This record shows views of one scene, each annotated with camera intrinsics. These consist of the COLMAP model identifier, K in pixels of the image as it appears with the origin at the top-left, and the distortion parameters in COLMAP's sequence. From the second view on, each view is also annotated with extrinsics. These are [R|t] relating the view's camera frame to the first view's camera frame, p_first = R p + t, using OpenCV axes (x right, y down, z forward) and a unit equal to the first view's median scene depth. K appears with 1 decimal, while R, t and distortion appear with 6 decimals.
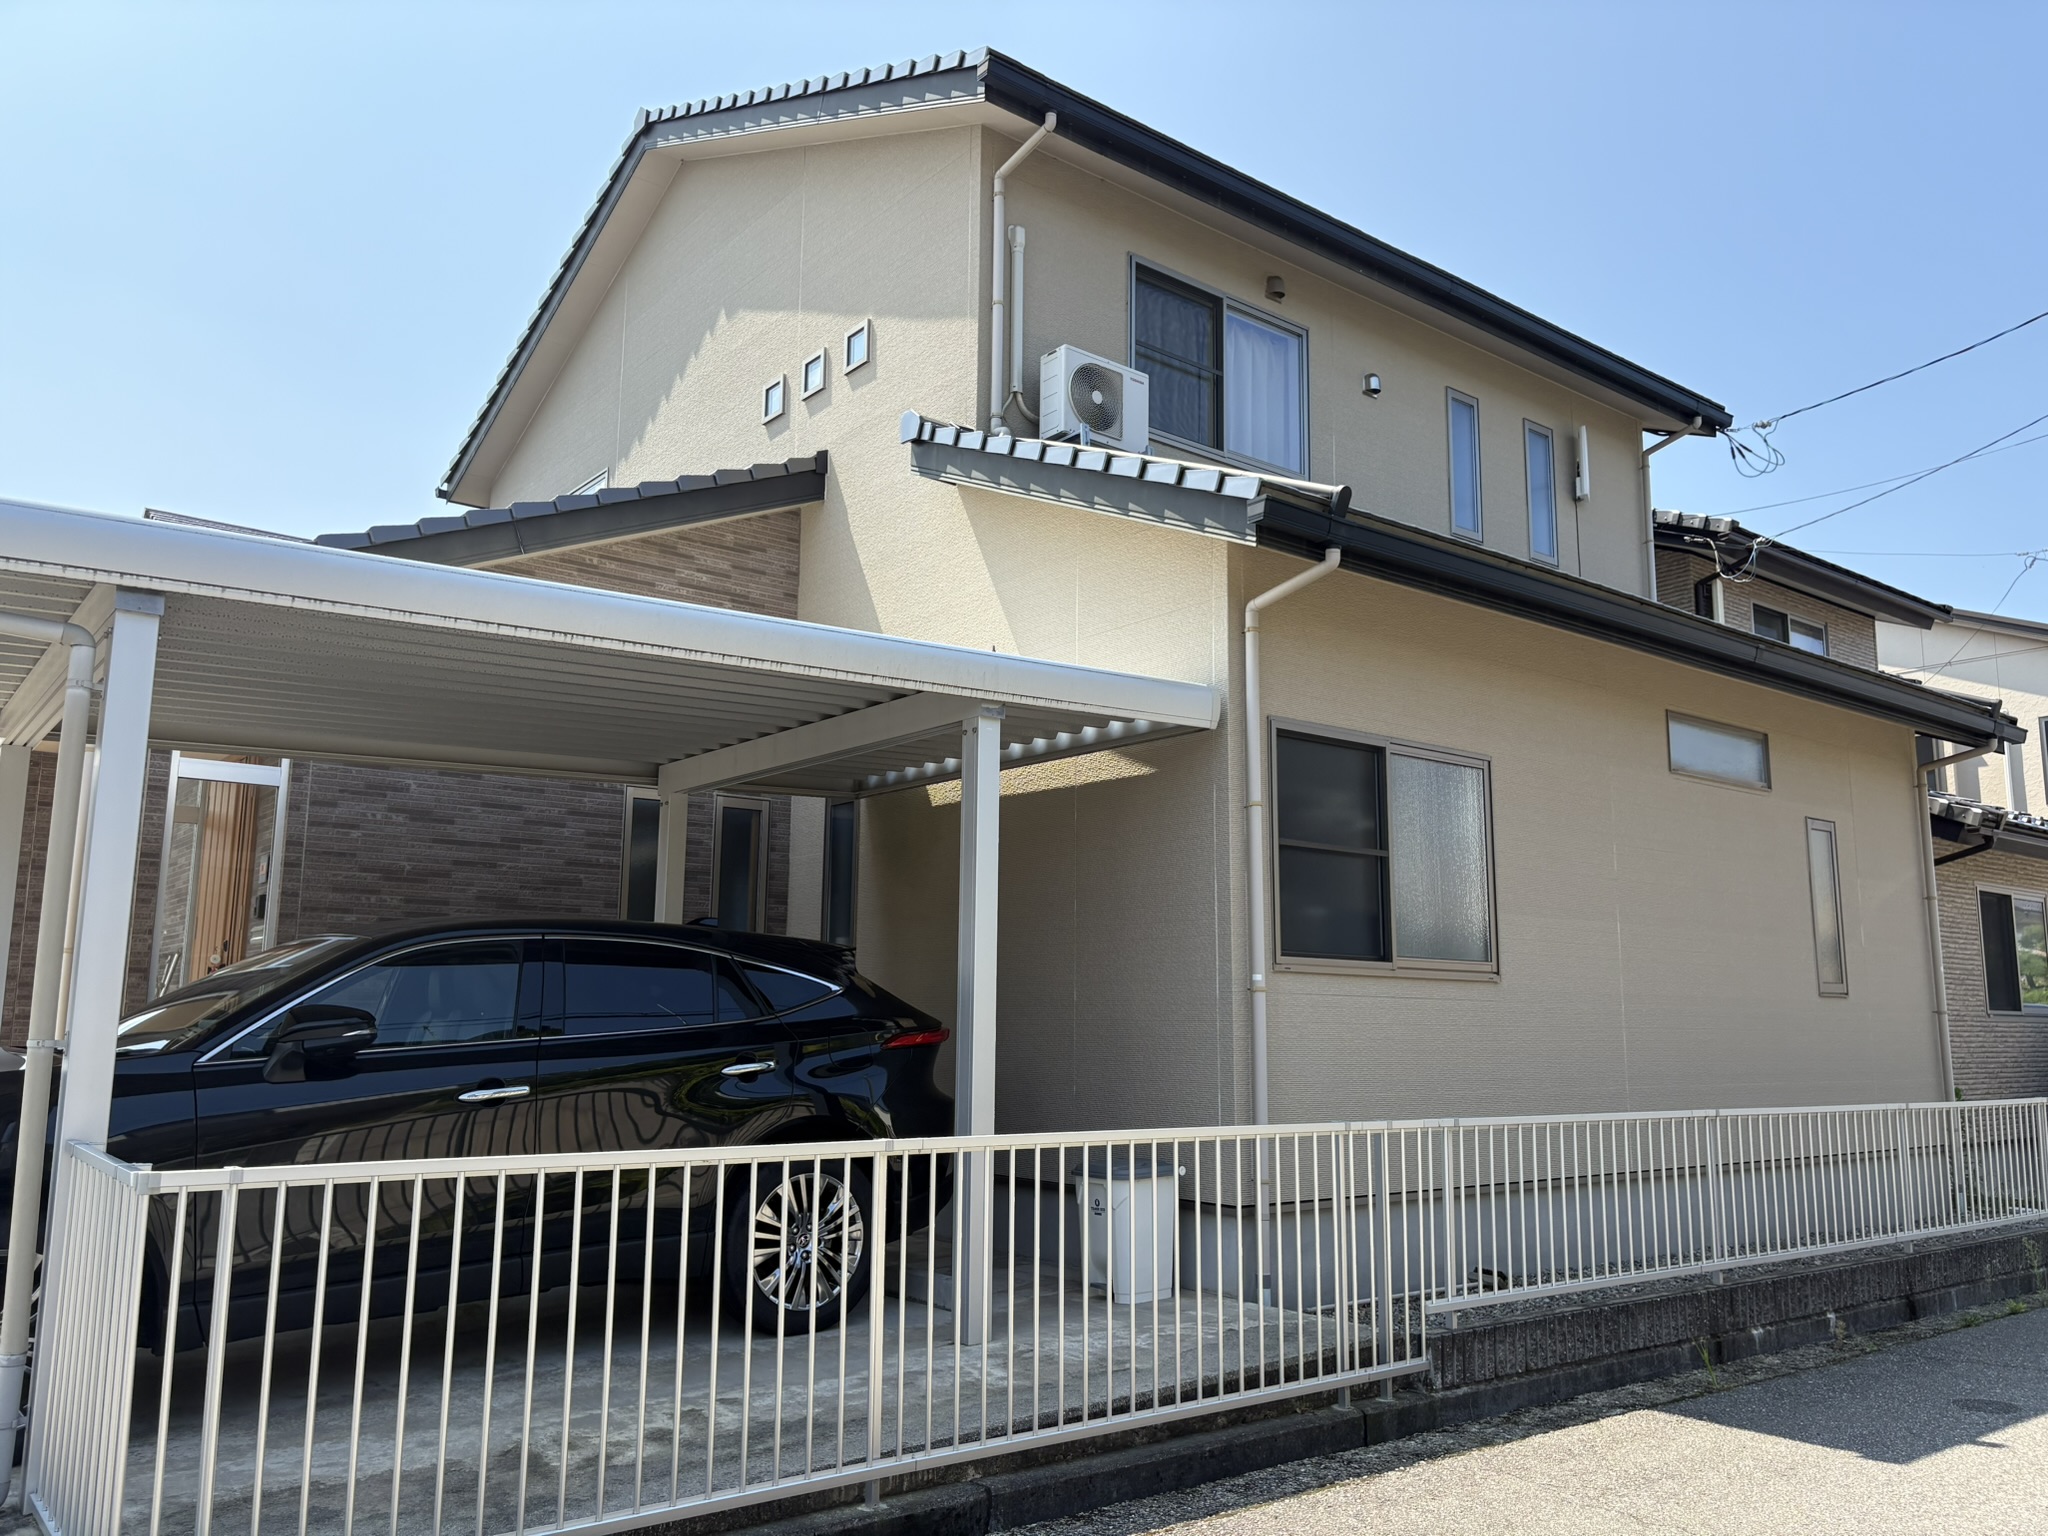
lens RADIAL K [[1550.1, 0, 1032.8], [0, 1550.1, 789.1], [0, 0, 1]] dist [0.055223, -0.063249]
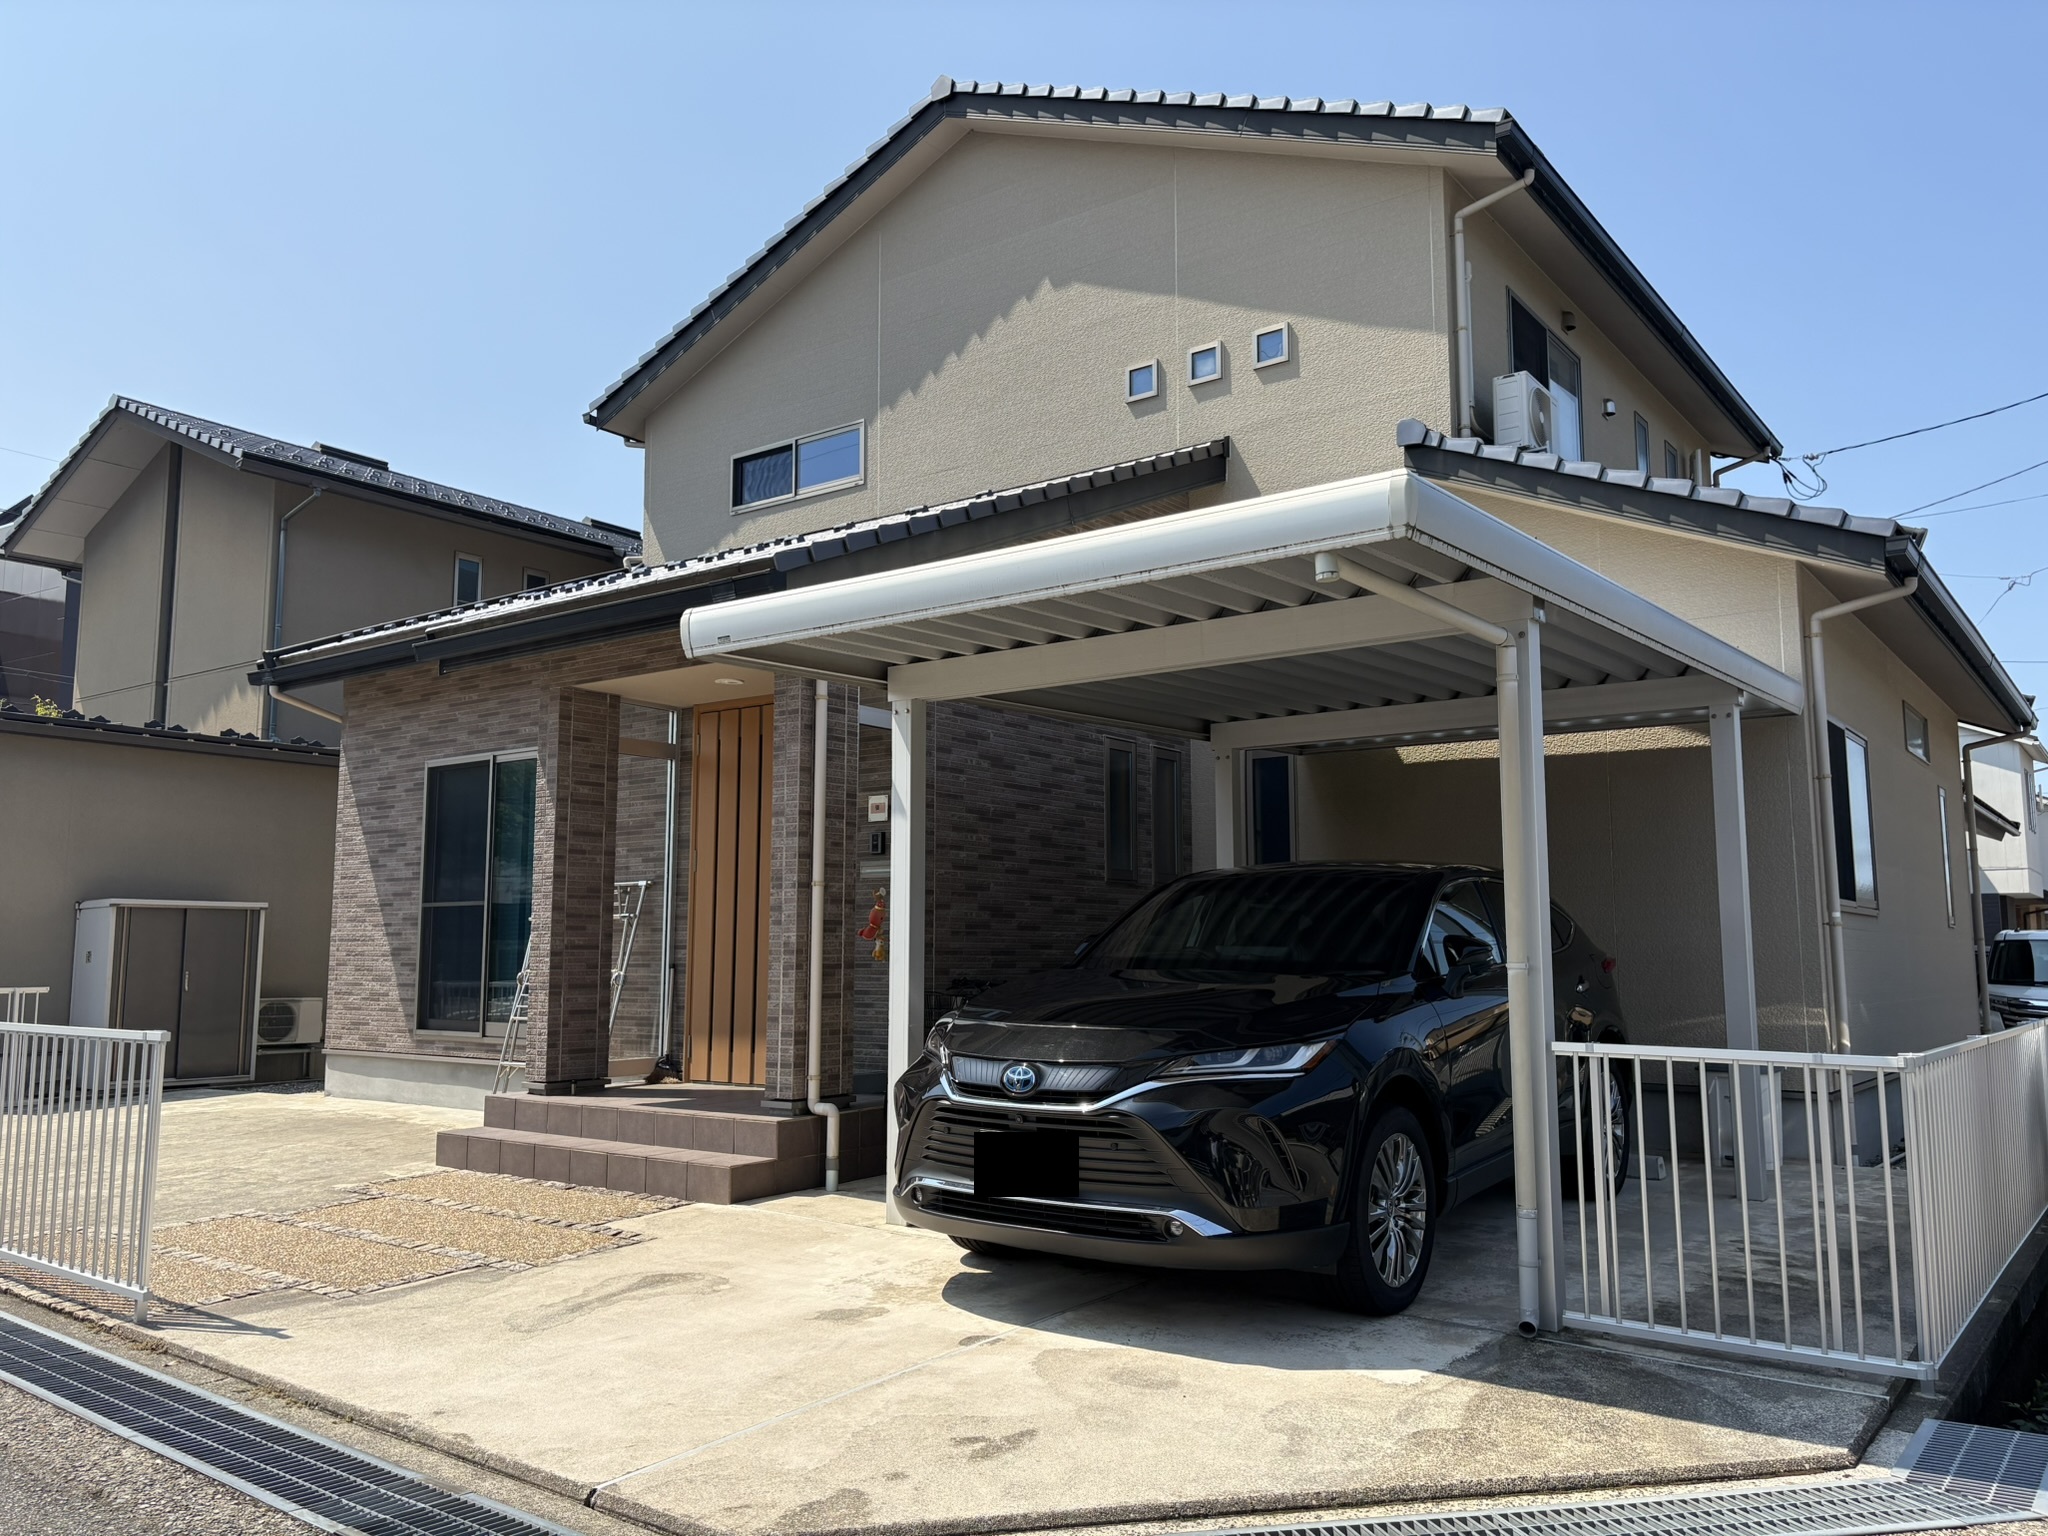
lens RADIAL K [[1550.1, 0, 1024.1], [0, 1550.1, 772.4], [0, 0, 1]] dist [0.055223, -0.063249]
pose [[0.969740, 0.023506, 0.243007, -0.613022], [-0.031574, 0.999070, 0.029357, -0.007736], [-0.242091, -0.036142, 0.969580, -0.053935]]
